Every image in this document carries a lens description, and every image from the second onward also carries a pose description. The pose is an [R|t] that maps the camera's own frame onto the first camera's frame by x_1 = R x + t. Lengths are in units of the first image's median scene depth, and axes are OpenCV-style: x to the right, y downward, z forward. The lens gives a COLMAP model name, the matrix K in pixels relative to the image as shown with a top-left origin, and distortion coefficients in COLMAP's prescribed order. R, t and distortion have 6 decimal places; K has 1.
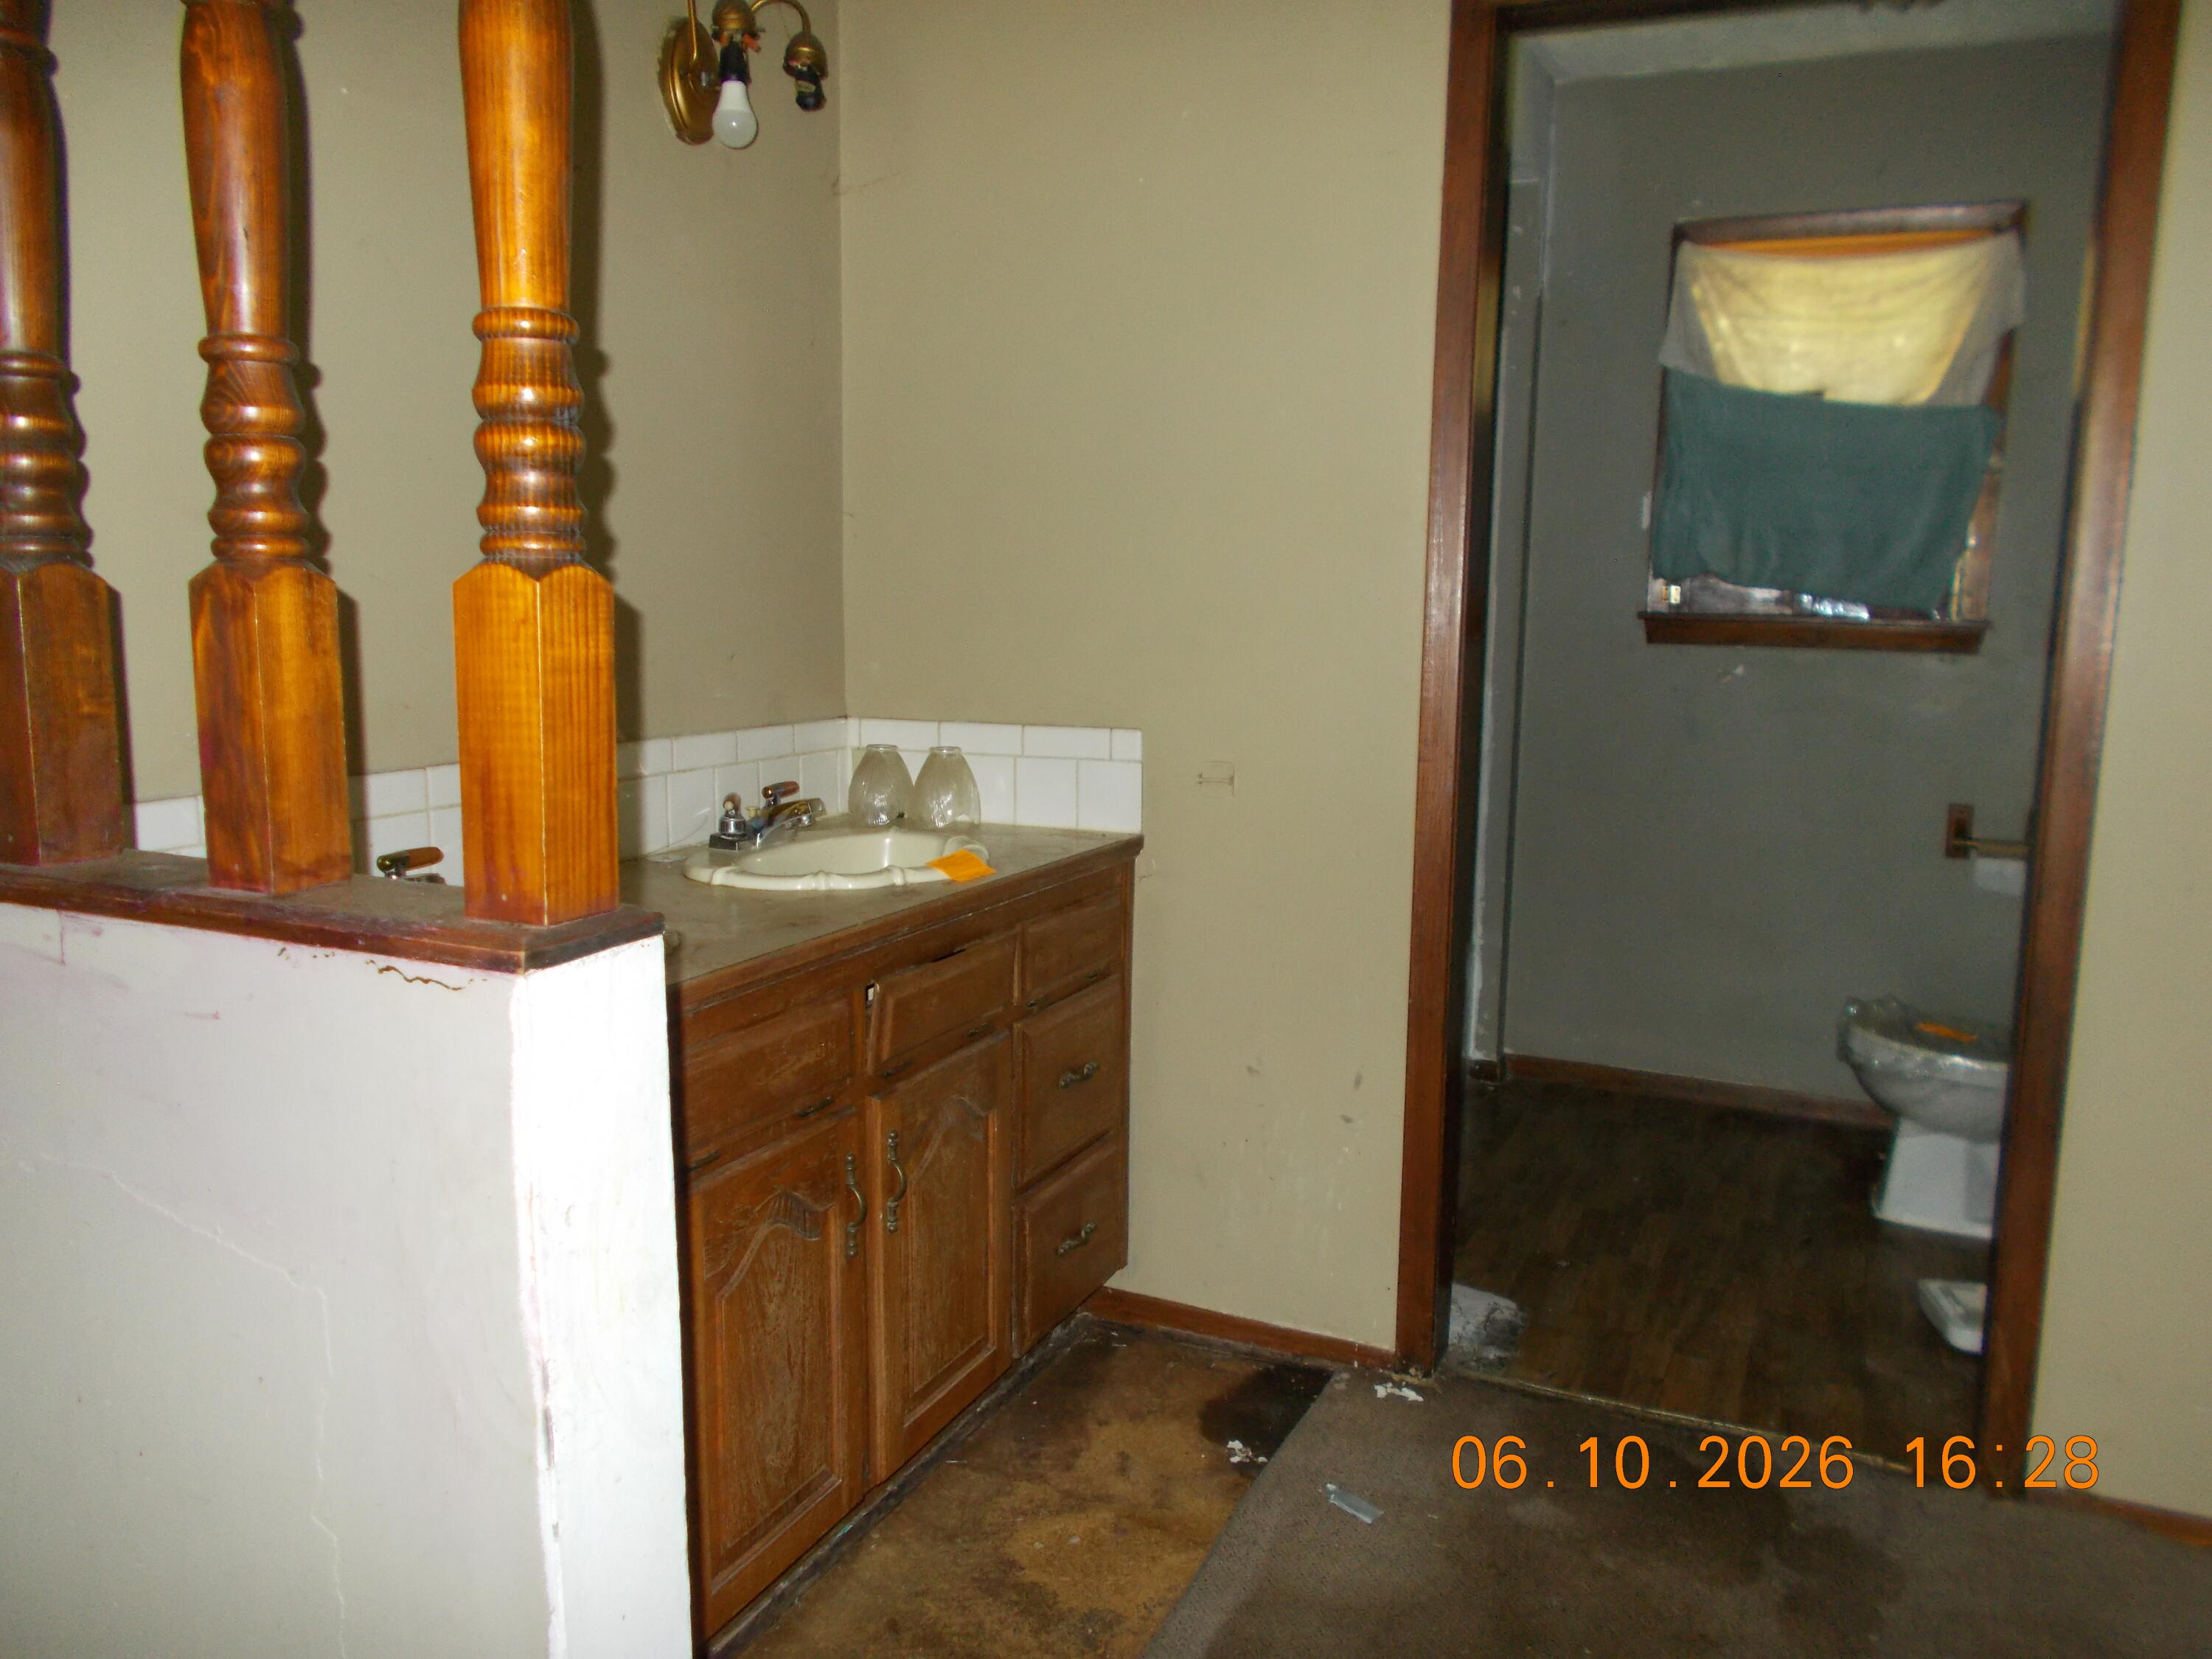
lens RADIAL K [[1683.6, 0, 1103.6], [0, 1683.6, 810.5], [0, 0, 1]] dist [0.015078, -0.018583]
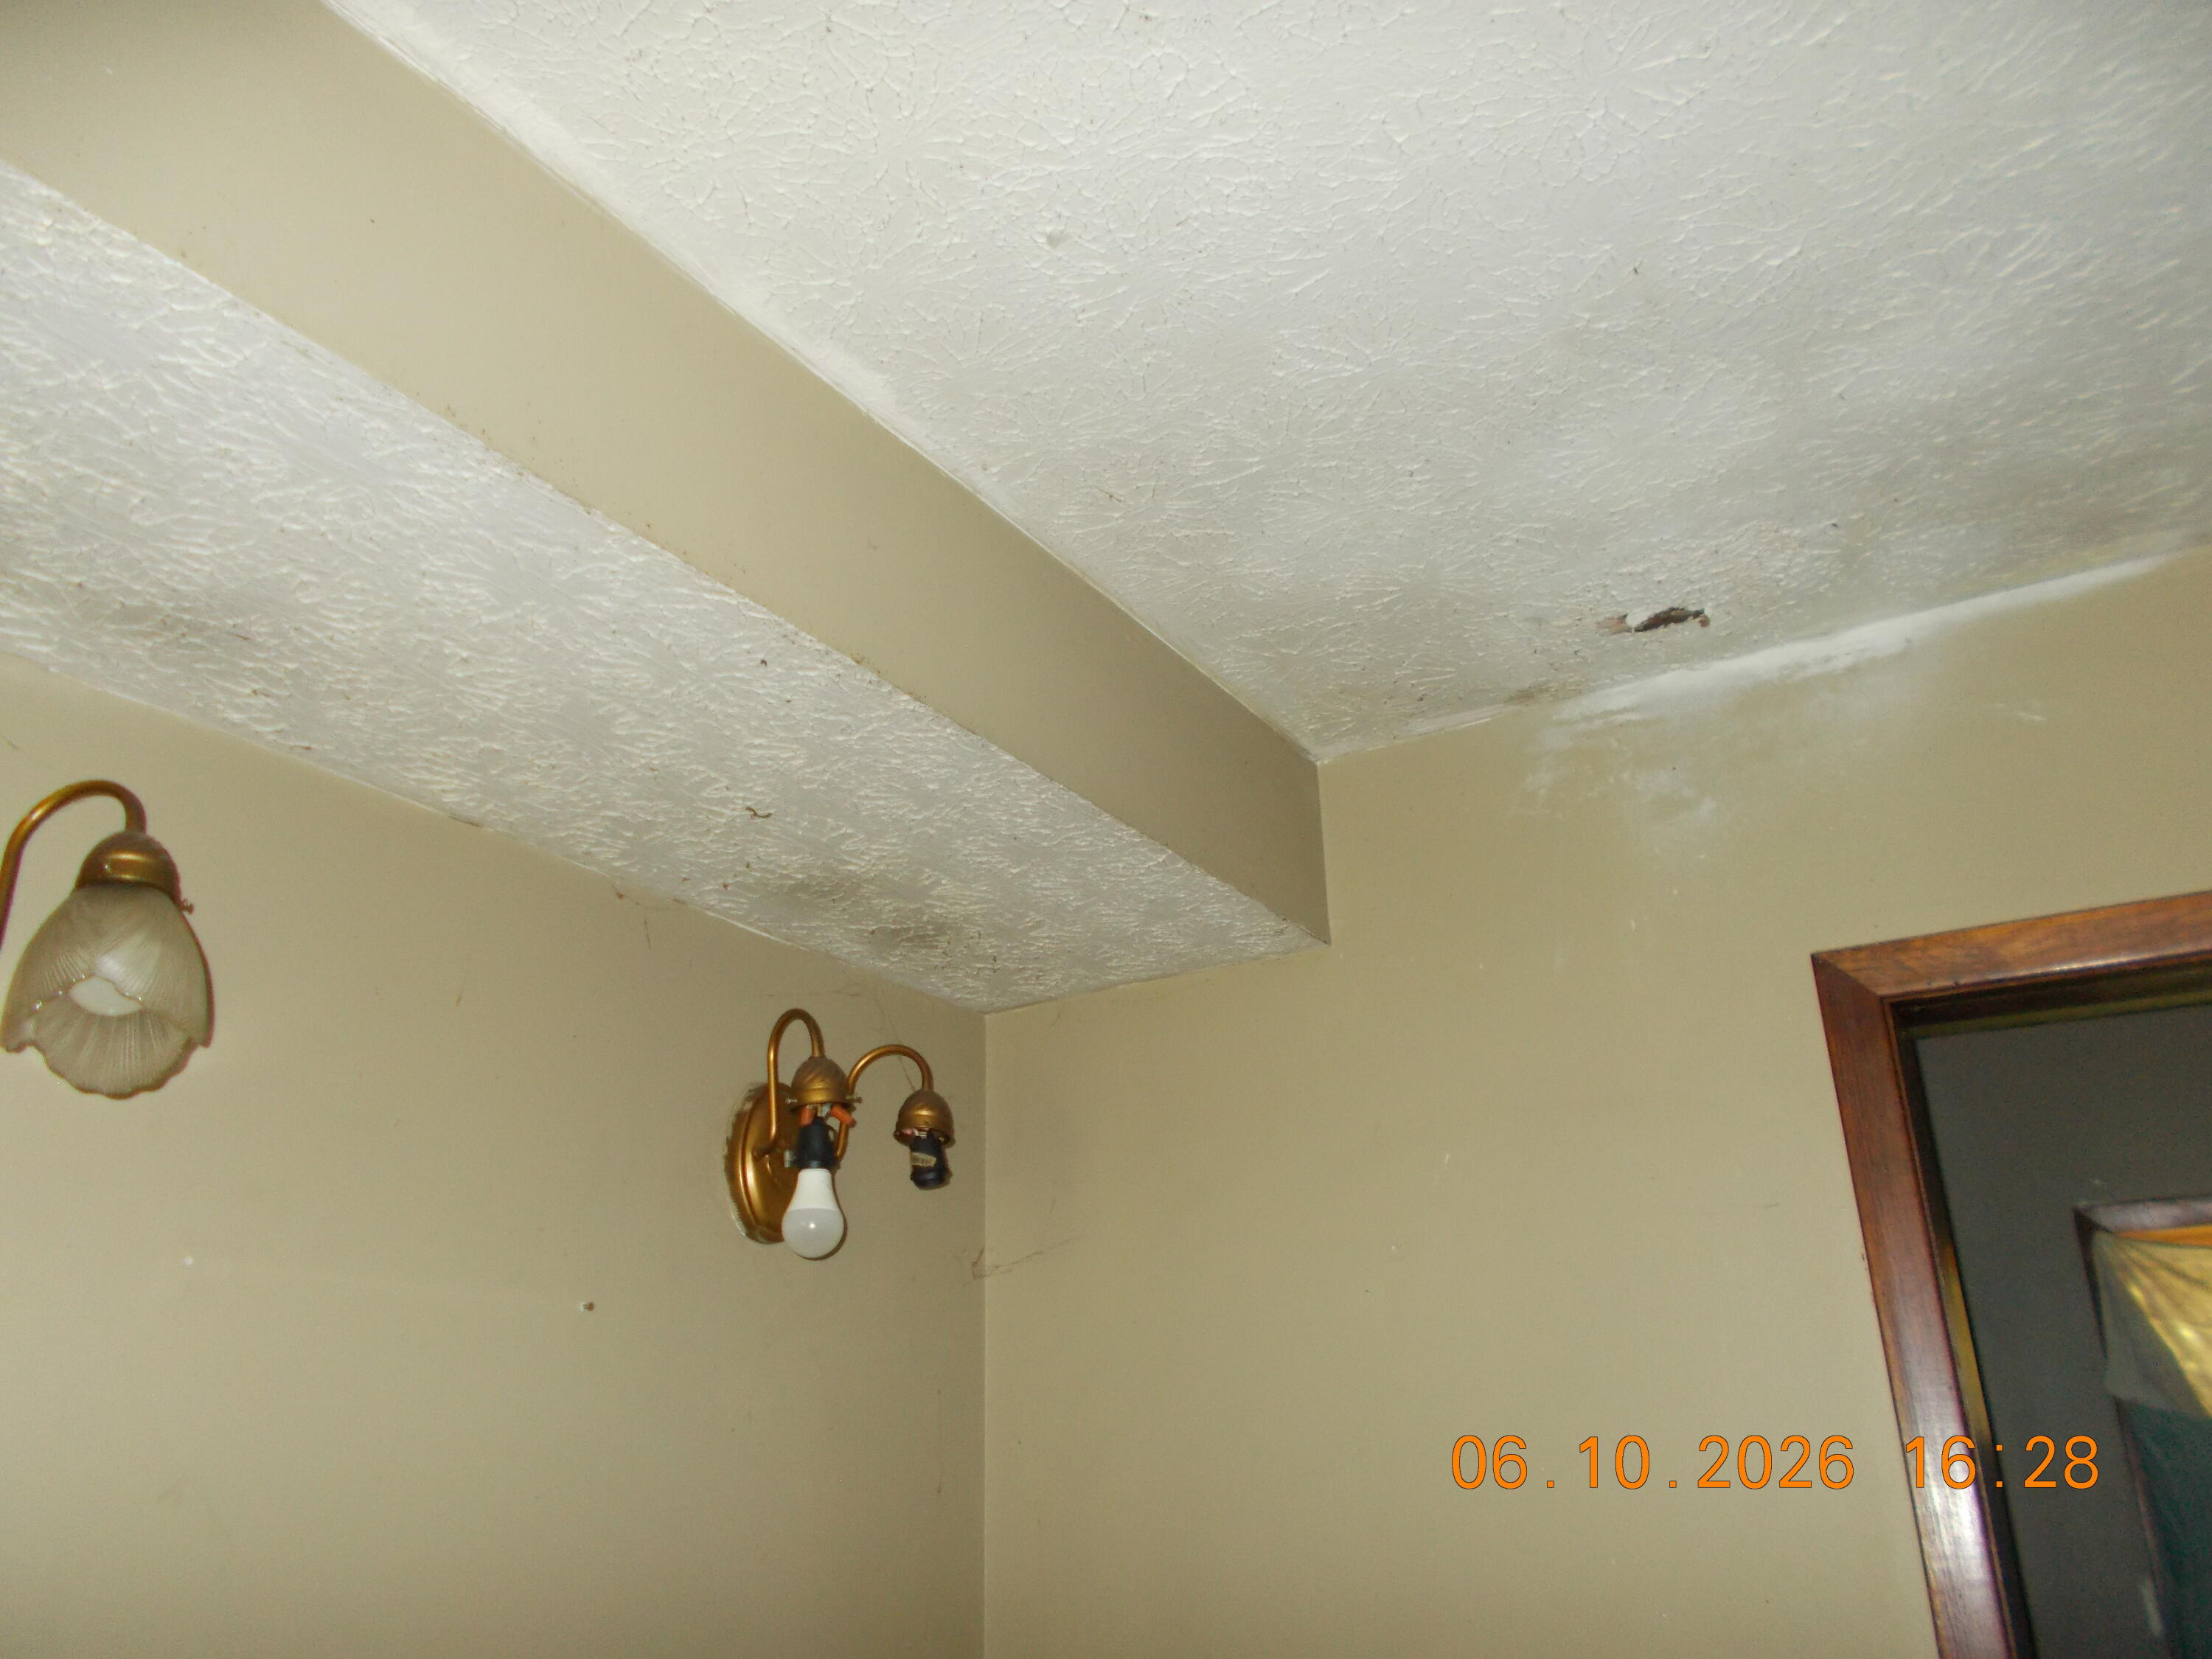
lens RADIAL K [[1683.6, 0, 1105.9], [0, 1683.6, 827.8], [0, 0, 1]] dist [0.015078, -0.018583]
pose [[0.991104, -0.076814, -0.108684, -0.008232], [0.011648, 0.863560, -0.504111, -0.185495], [0.132578, 0.498360, 0.856773, 0.316476]]
